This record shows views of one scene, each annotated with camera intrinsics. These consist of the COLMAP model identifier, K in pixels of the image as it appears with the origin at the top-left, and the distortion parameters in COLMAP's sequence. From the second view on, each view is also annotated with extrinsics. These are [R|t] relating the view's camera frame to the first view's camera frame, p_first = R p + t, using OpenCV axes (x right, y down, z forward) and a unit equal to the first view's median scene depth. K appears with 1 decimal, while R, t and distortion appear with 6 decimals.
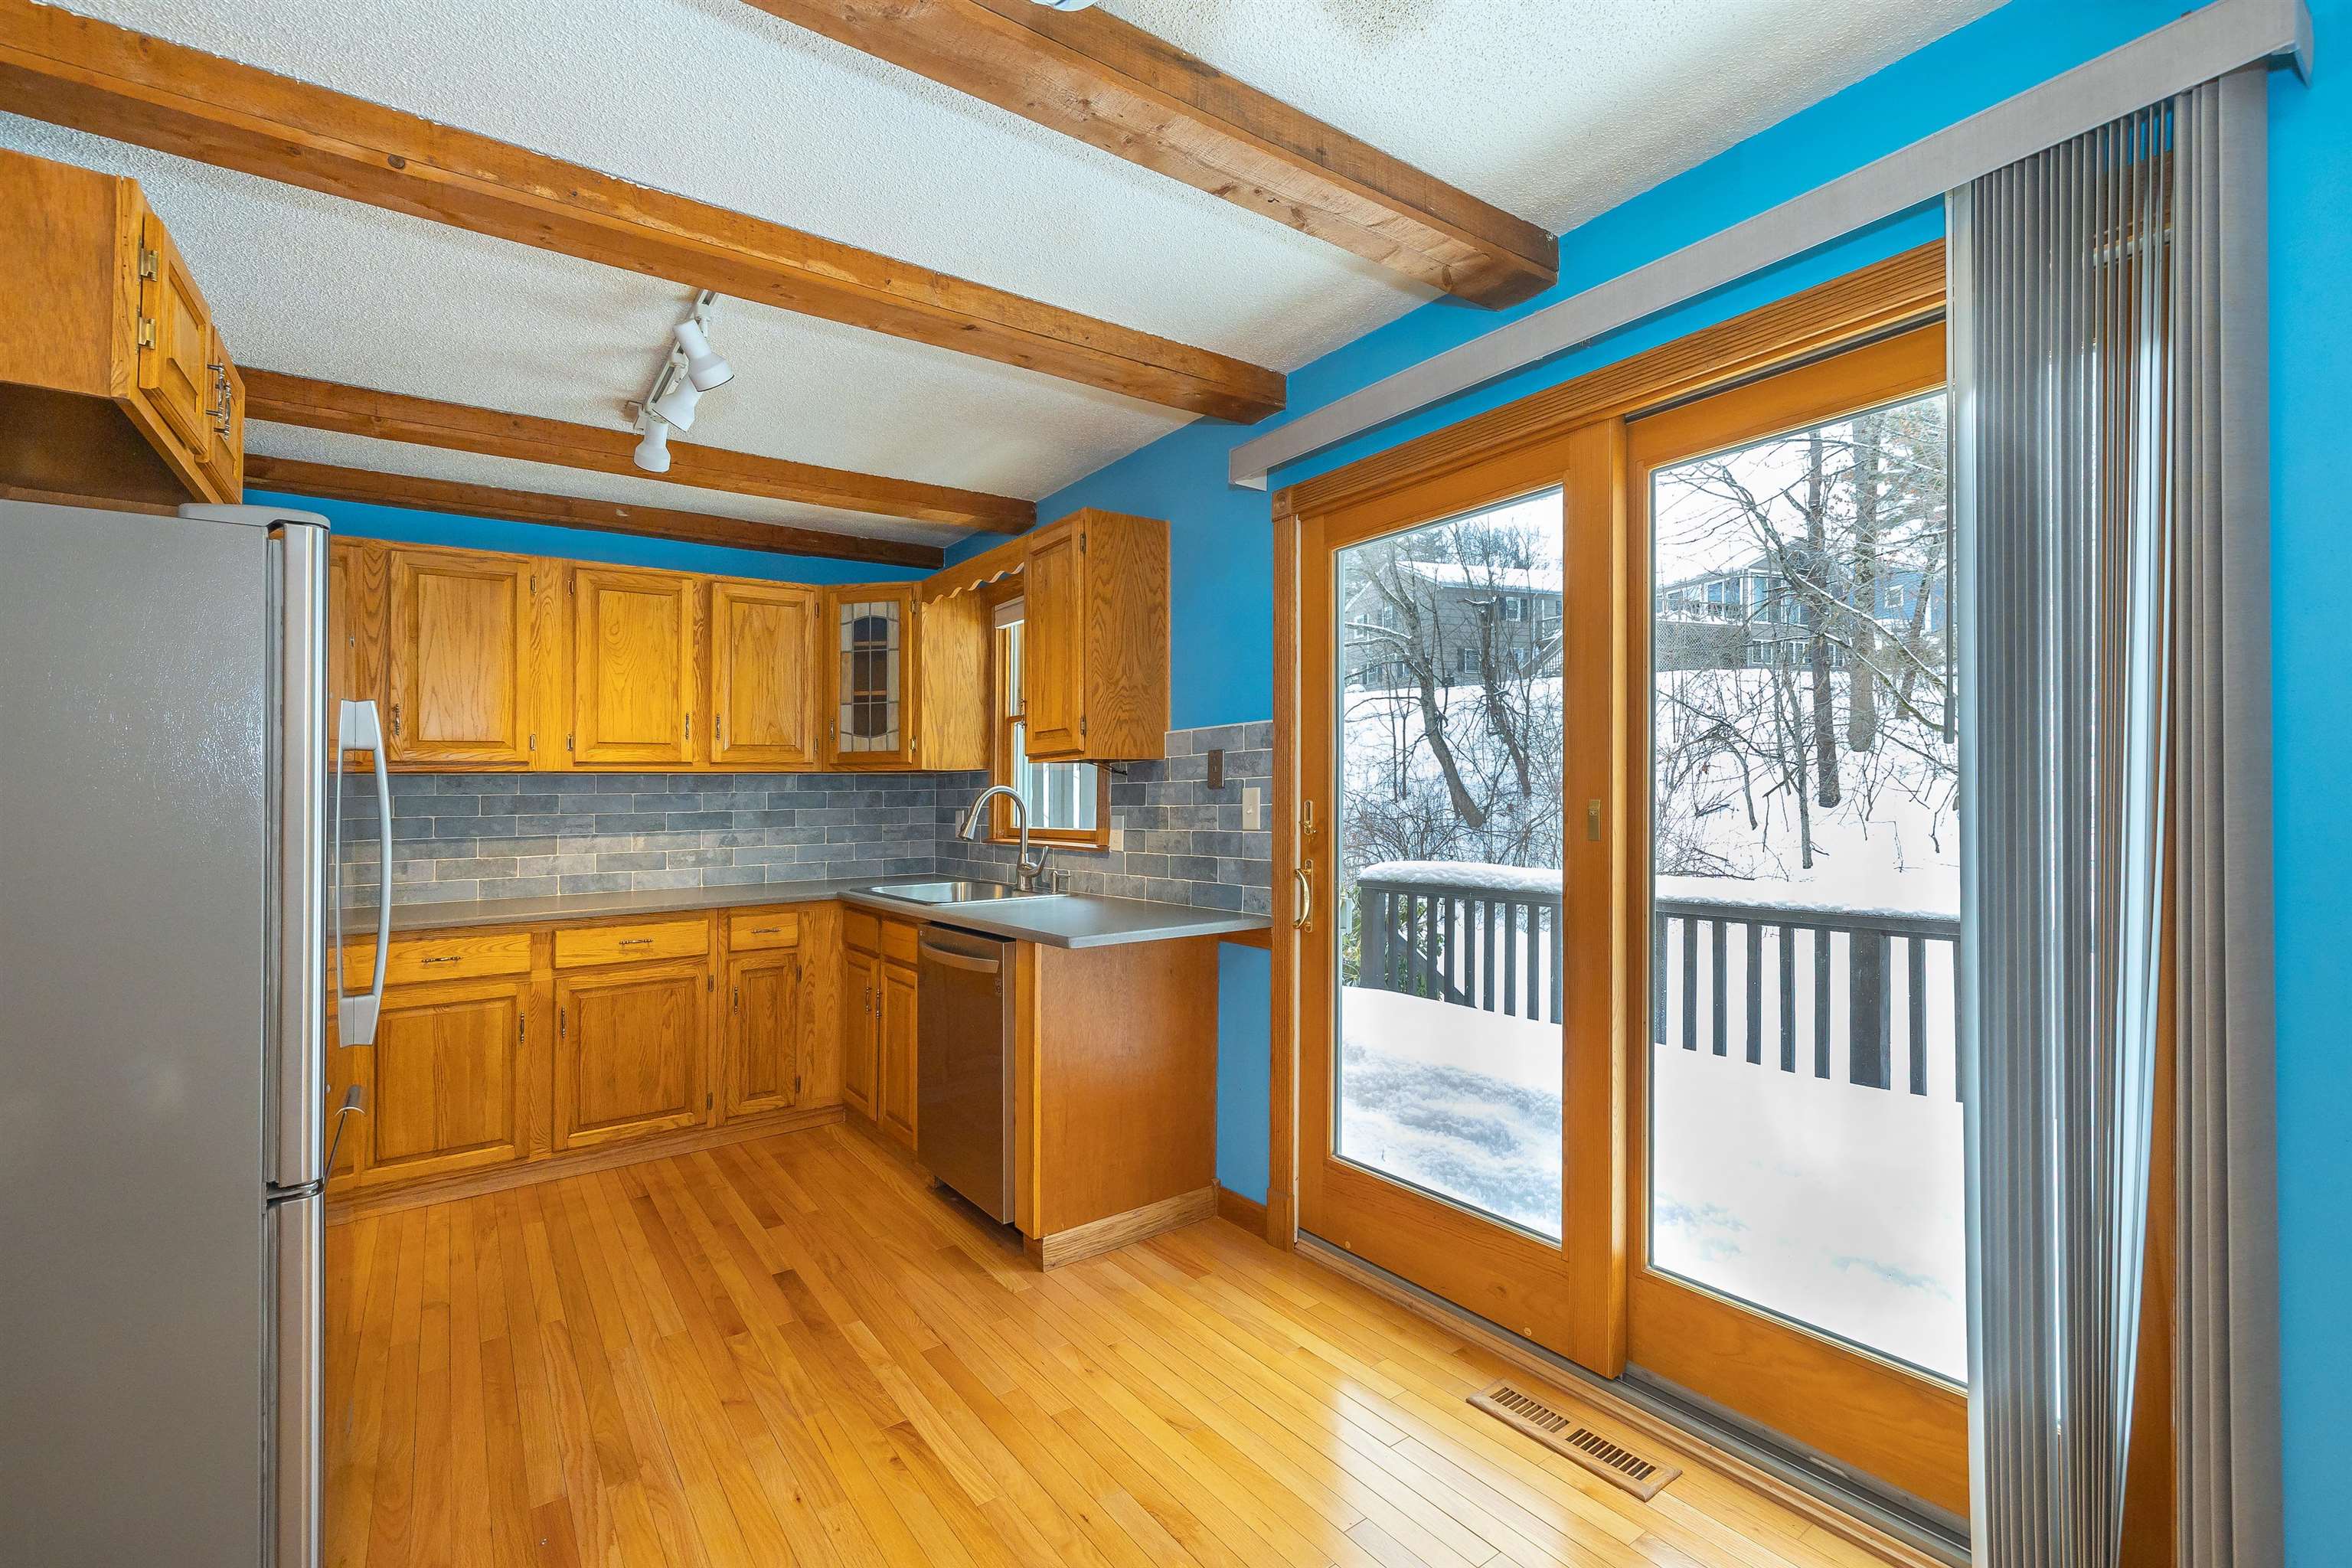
lens RADIAL K [[1005.1, 0, 1198.0], [0, 1005.1, 746.4], [0, 0, 1]] dist [-0.000434, 0.000274]
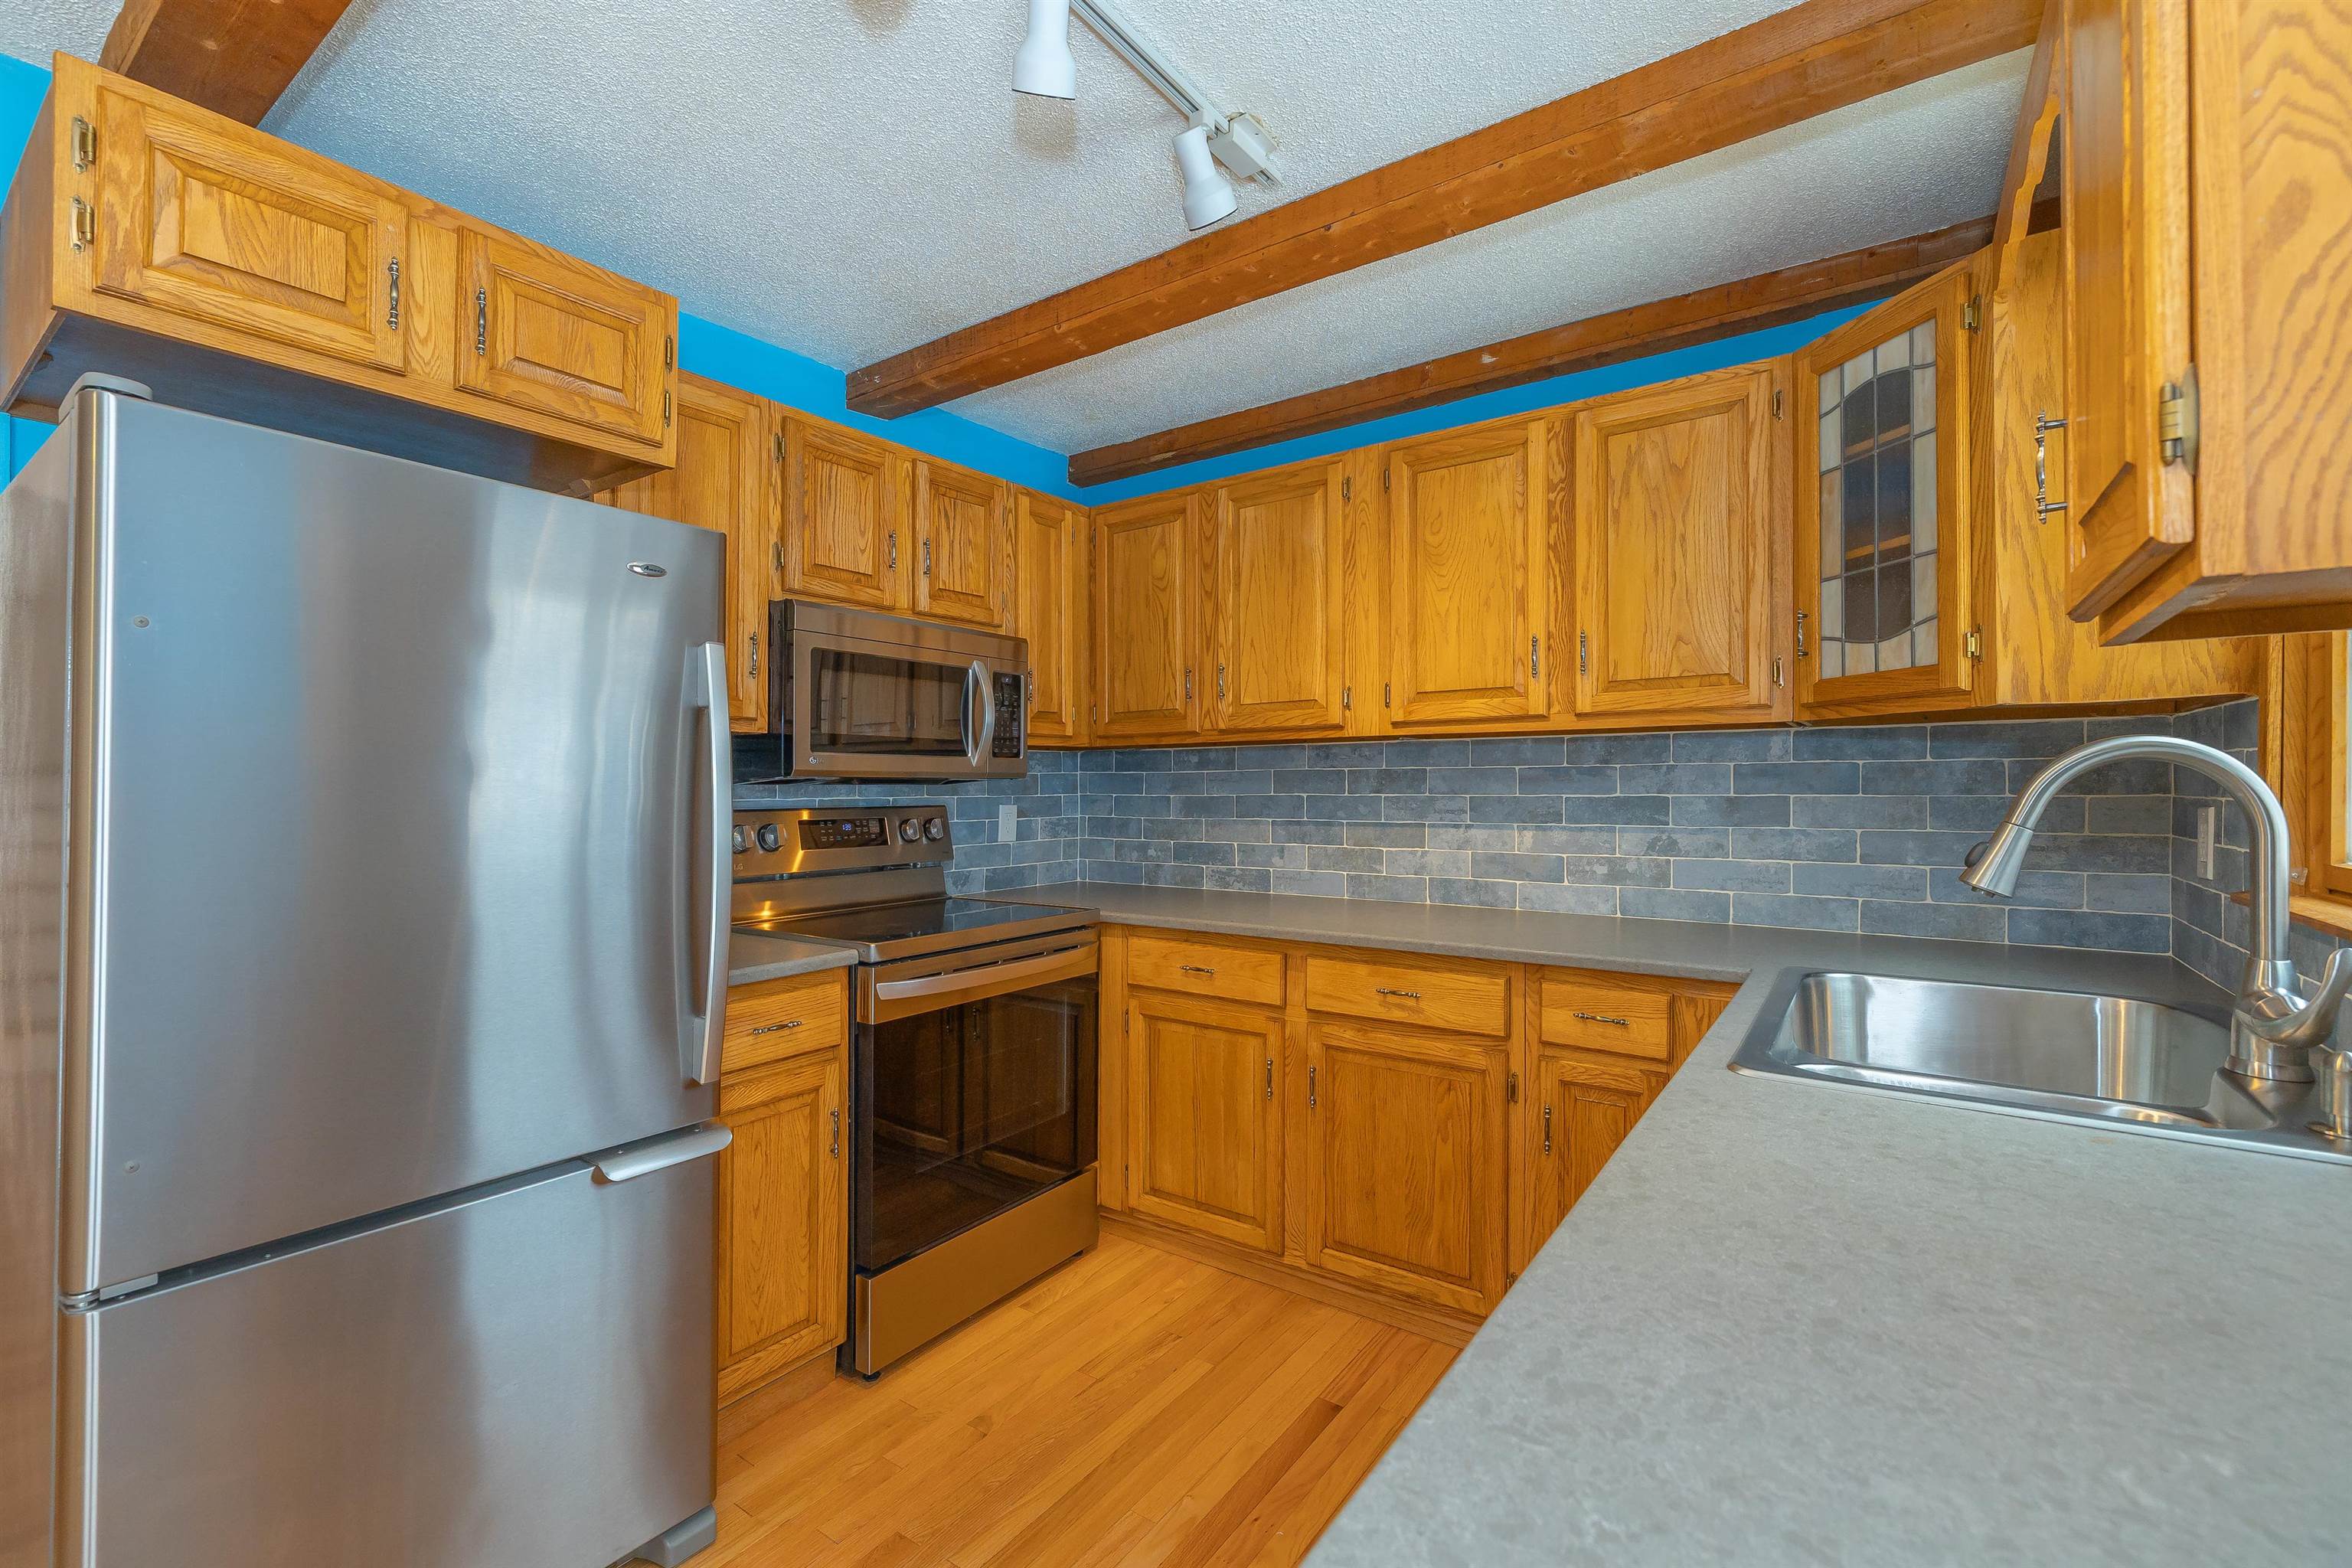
lens RADIAL K [[1004.0, 0, 1162.1], [0, 1004.0, 770.8], [0, 0, 1]] dist [-0.000718, -0.000302]
pose [[0.299691, -0.000394, -0.954036, 0.015072], [0.045670, 0.998859, 0.013934, 0.035395], [0.952943, -0.047747, 0.299367, 0.683613]]
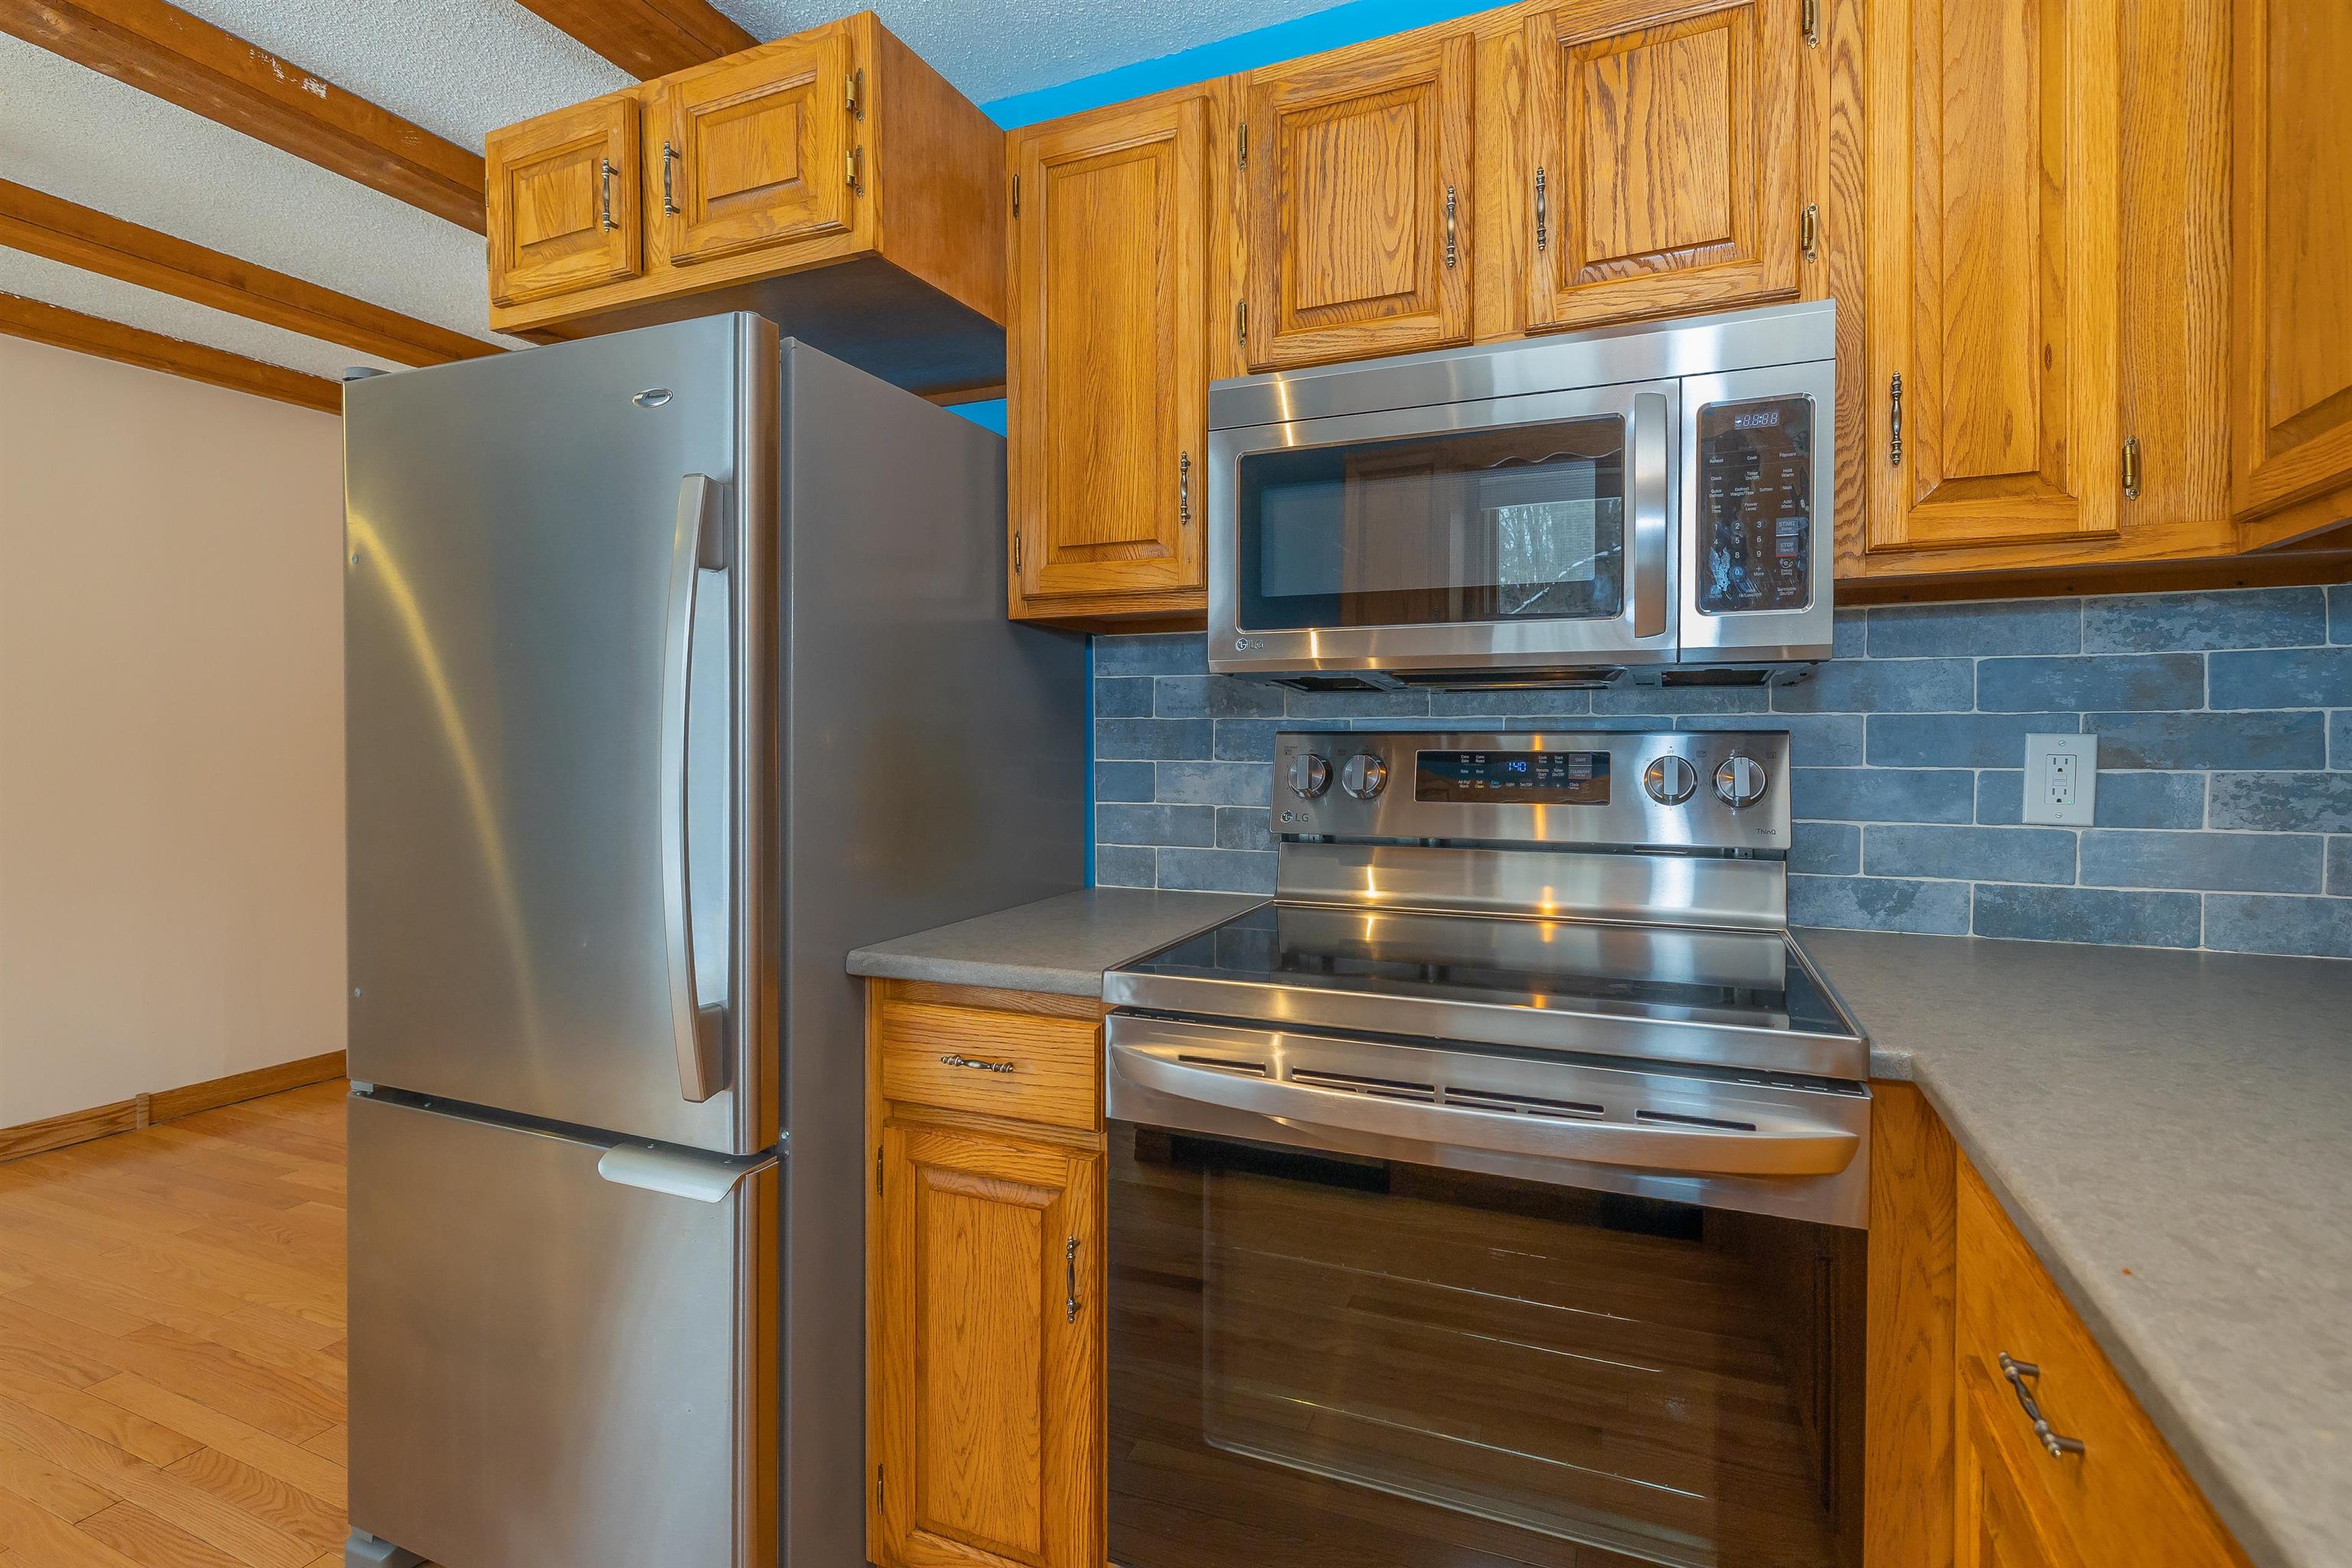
lens RADIAL K [[1060.9, 0, 1165.9], [0, 1060.9, 757.4], [0, 0, 1]] dist [-0.001576, 0.000306]
pose [[-0.856522, 0.029388, -0.515273, -0.474092], [0.041905, 0.999041, -0.012678, 0.076638], [0.514406, -0.032451, -0.856933, 1.018018]]
